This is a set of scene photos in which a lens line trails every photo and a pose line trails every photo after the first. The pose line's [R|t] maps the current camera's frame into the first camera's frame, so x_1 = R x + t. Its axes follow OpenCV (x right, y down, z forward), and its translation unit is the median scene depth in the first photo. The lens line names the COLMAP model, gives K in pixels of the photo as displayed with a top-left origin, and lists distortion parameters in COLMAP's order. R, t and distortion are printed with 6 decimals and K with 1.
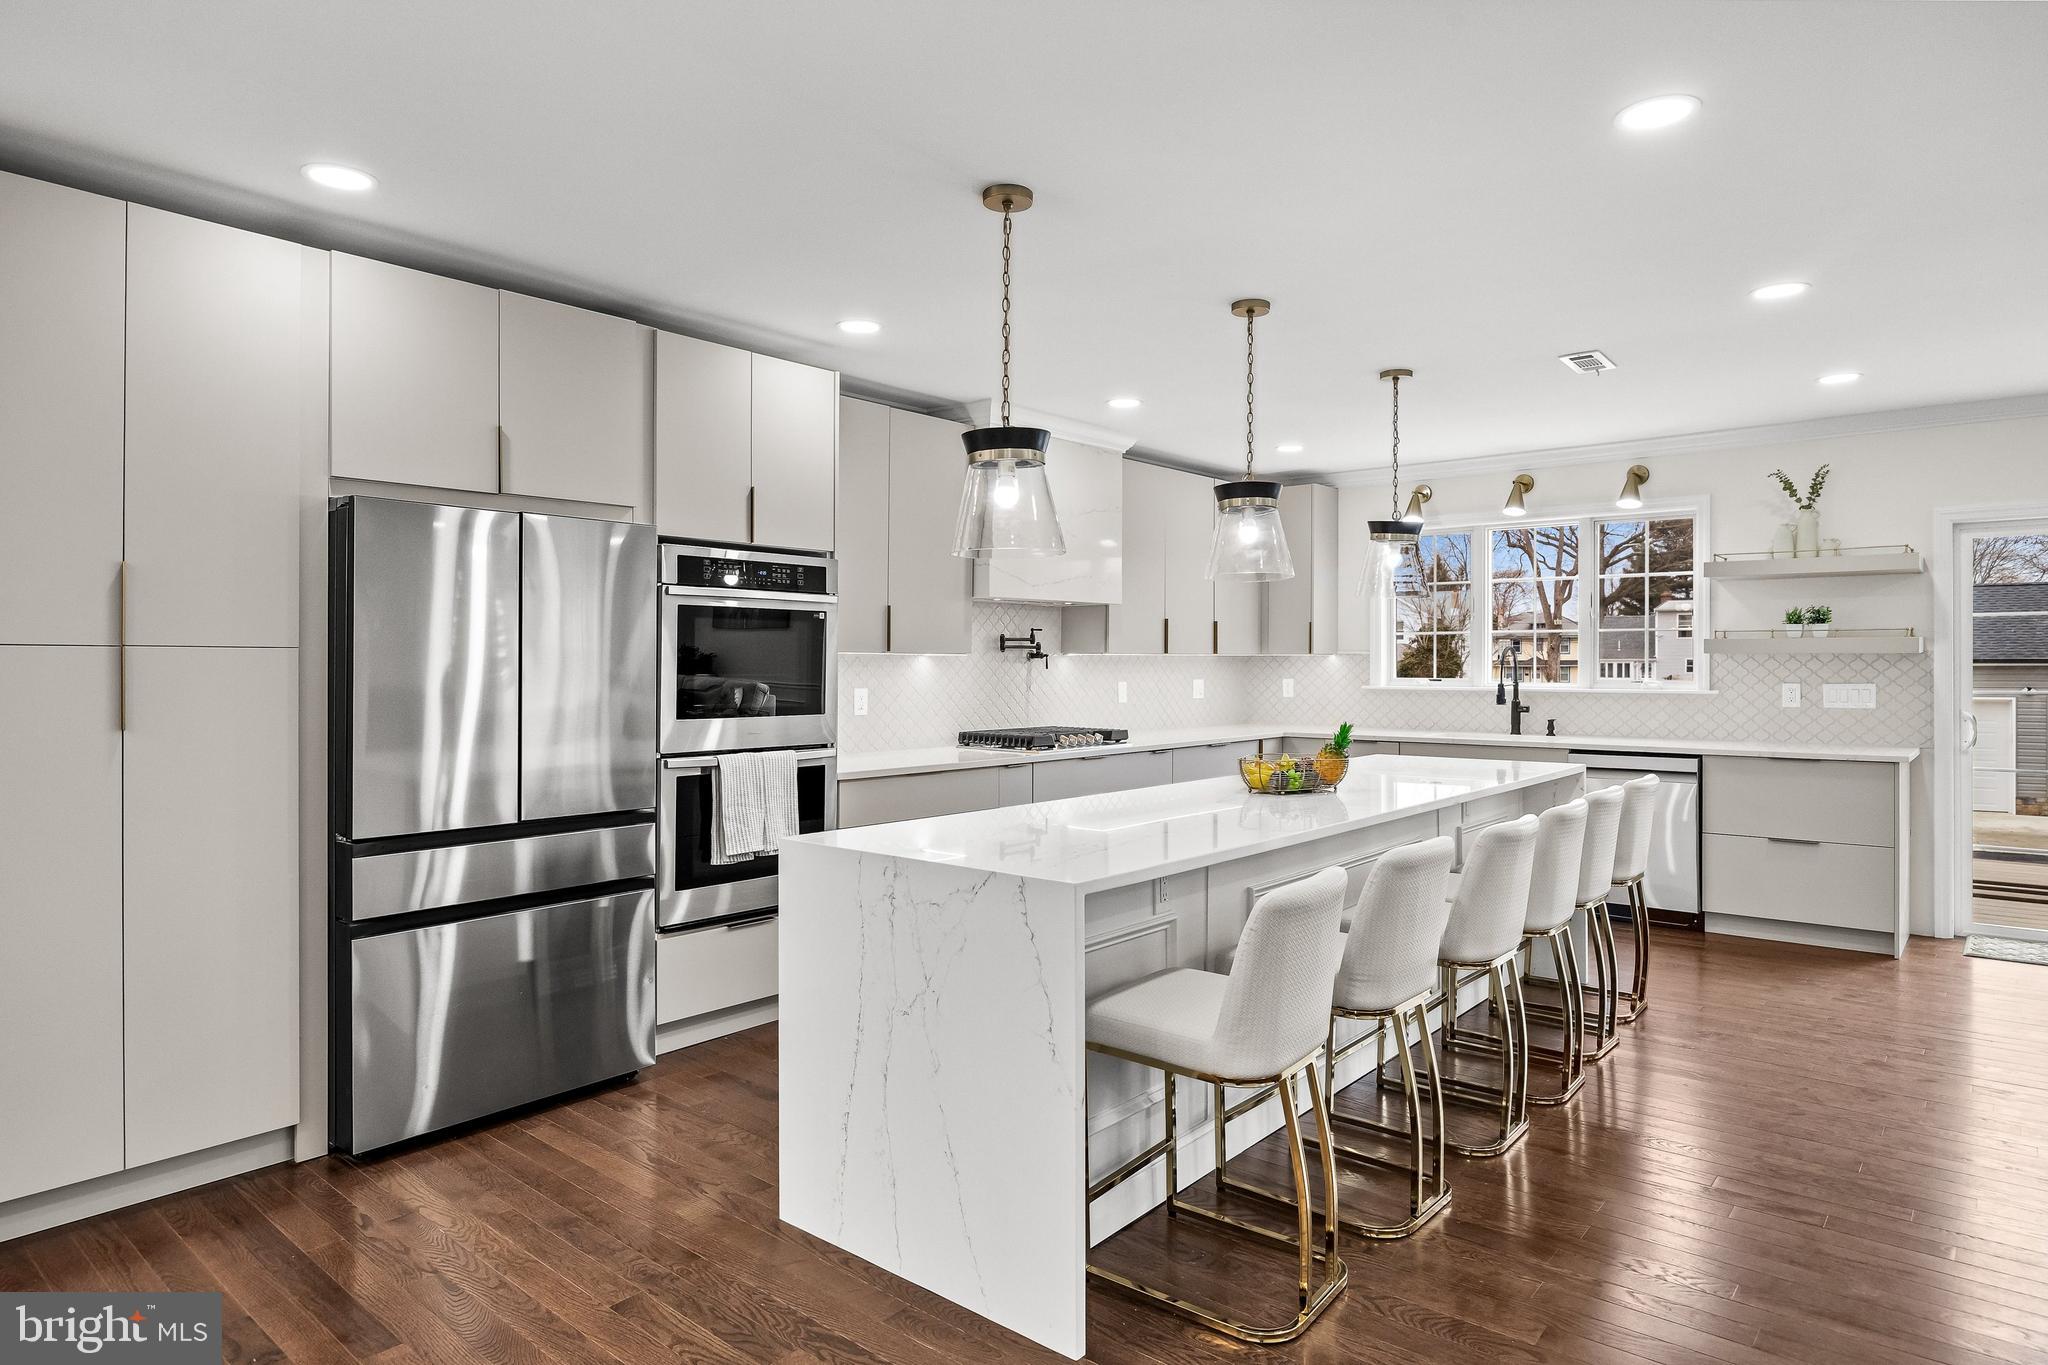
lens RADIAL K [[1175.3, 0, 1025.0], [0, 1175.3, 669.5], [0, 0, 1]] dist [-0.006451, 0.000186]
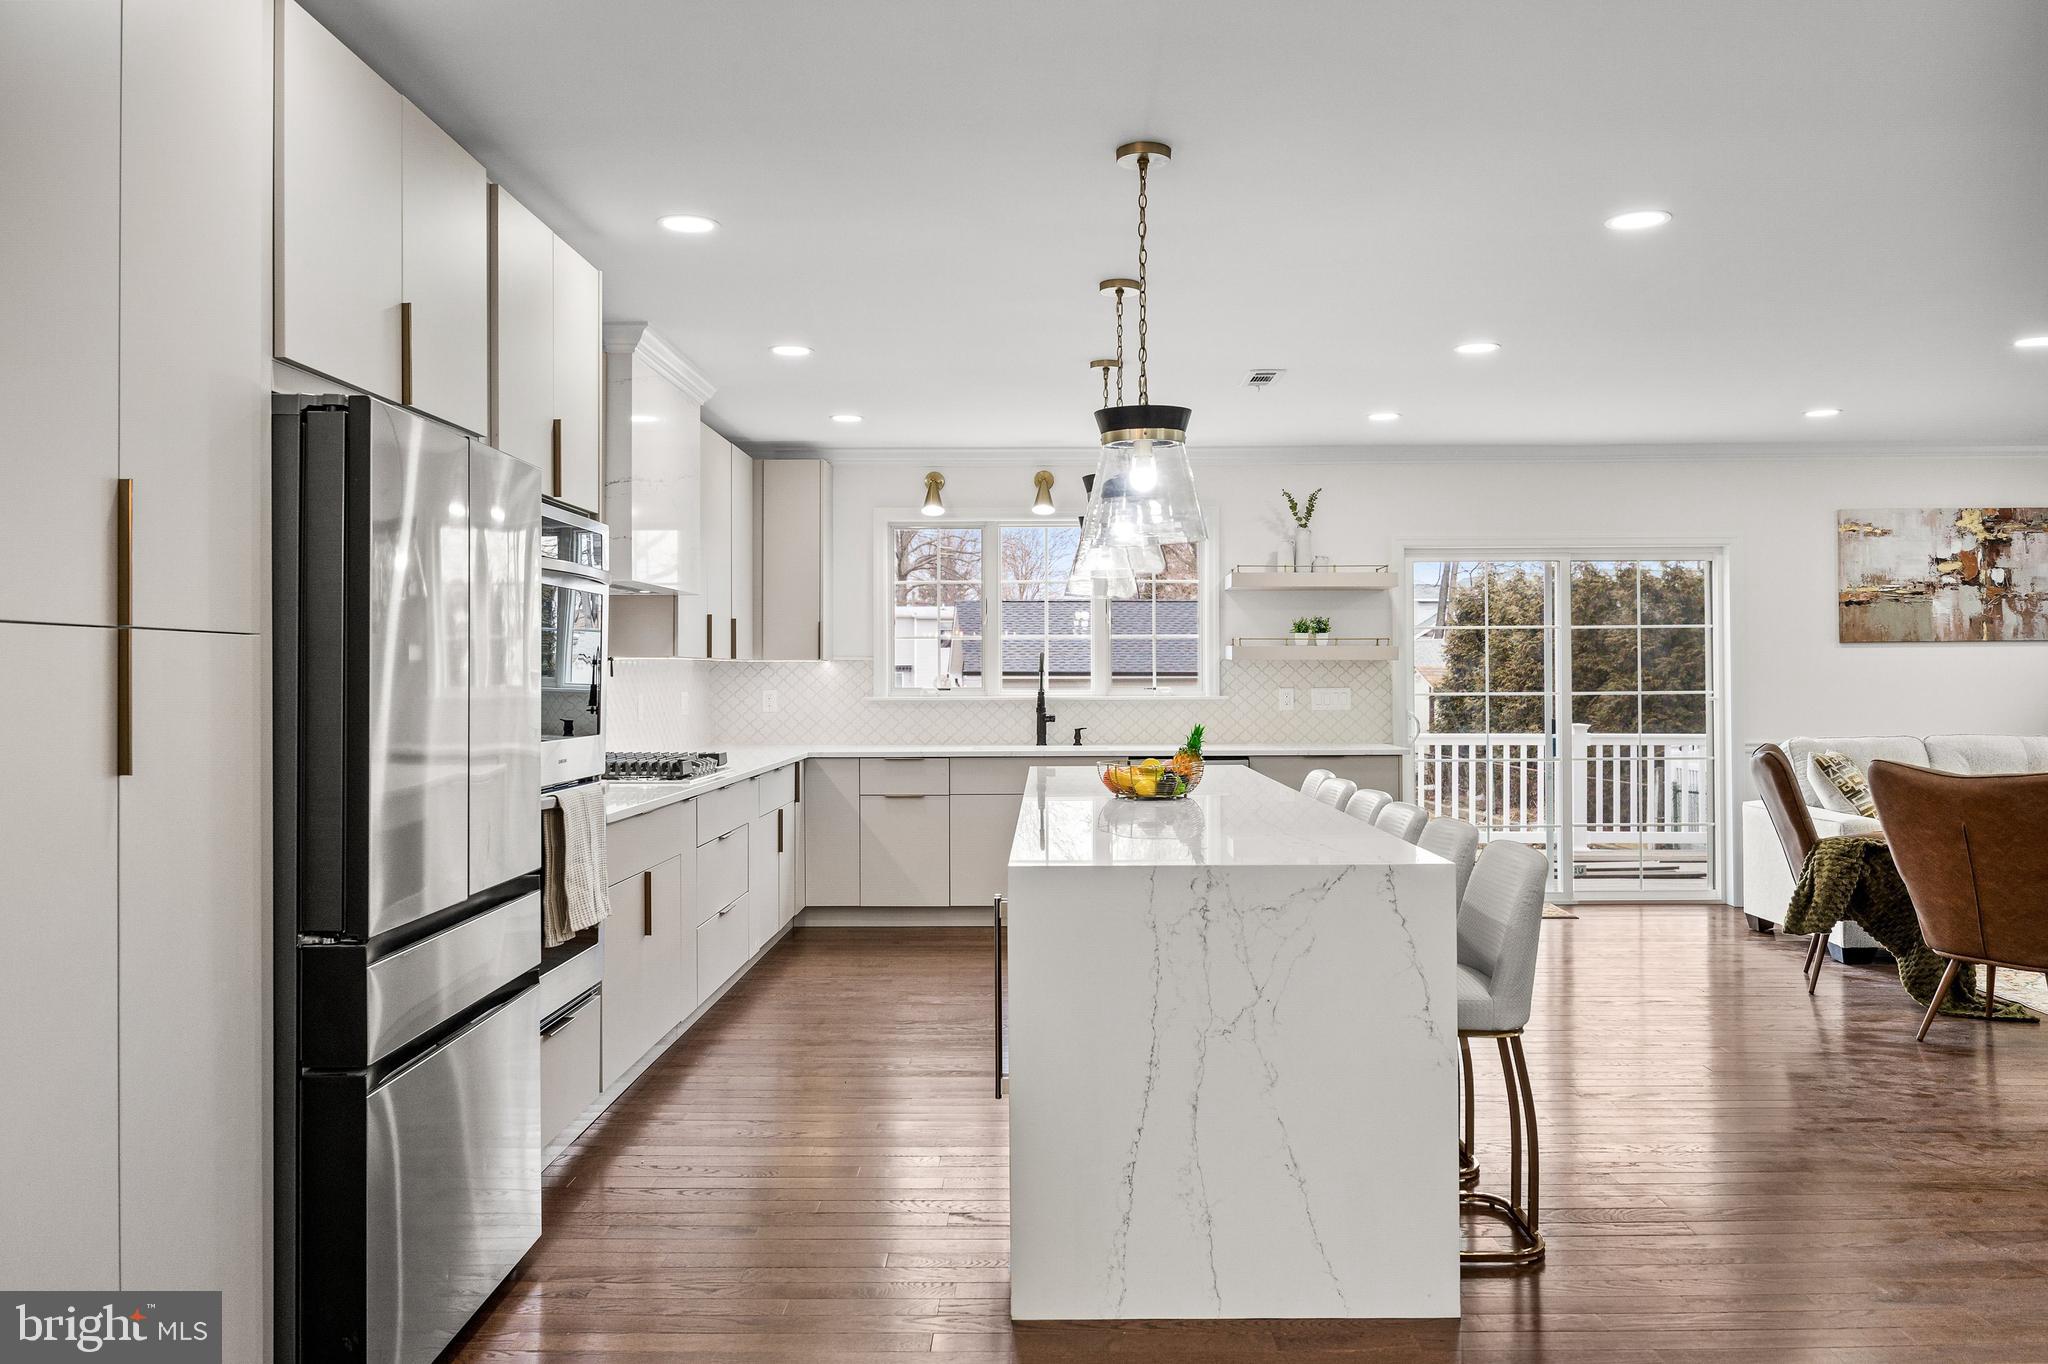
lens RADIAL K [[1521.2, 0, 1020.7], [0, 1521.2, 672.9], [0, 0, 1]] dist [-0.005405, -0.004405]
pose [[0.776880, -0.000536, 0.629648, -0.435850], [0.006473, 0.999954, -0.007136, 0.006577], [-0.629615, 0.009620, 0.776848, 0.071169]]
